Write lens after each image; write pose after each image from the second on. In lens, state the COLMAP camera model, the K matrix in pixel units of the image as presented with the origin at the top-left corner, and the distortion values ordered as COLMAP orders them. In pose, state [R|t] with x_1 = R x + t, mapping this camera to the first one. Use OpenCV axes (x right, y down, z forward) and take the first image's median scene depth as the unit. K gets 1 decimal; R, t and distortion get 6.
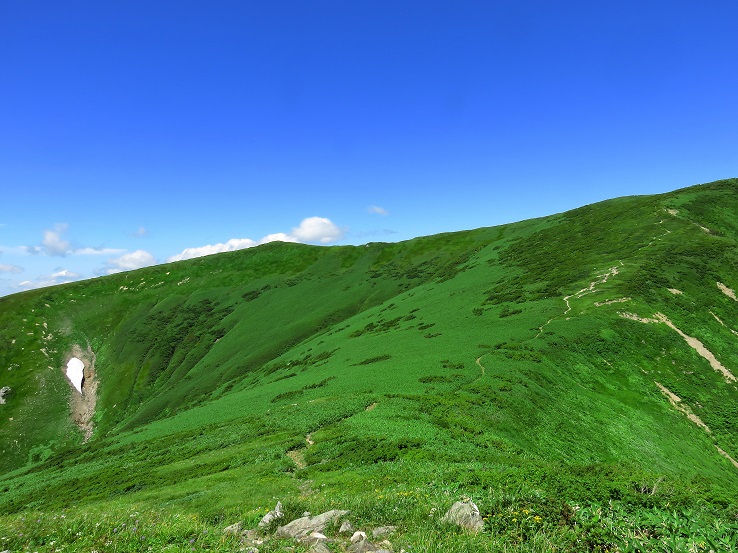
lens RADIAL K [[567.8, 0, 371.5], [0, 567.8, 273.4], [0, 0, 1]] dist [0.002790, -0.002041]
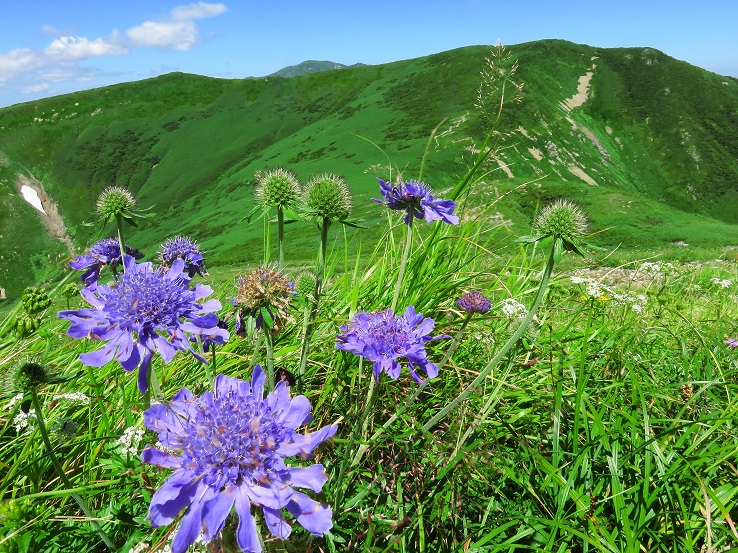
lens RADIAL K [[567.8, 0, 366.7], [0, 567.8, 276.0], [0, 0, 1]] dist [0.002790, -0.002041]
pose [[0.968802, -0.075741, 0.235979, -0.133296], [-0.004189, 0.947016, 0.321158, -0.050771], [-0.247801, -0.312127, 0.917154, -0.289862]]
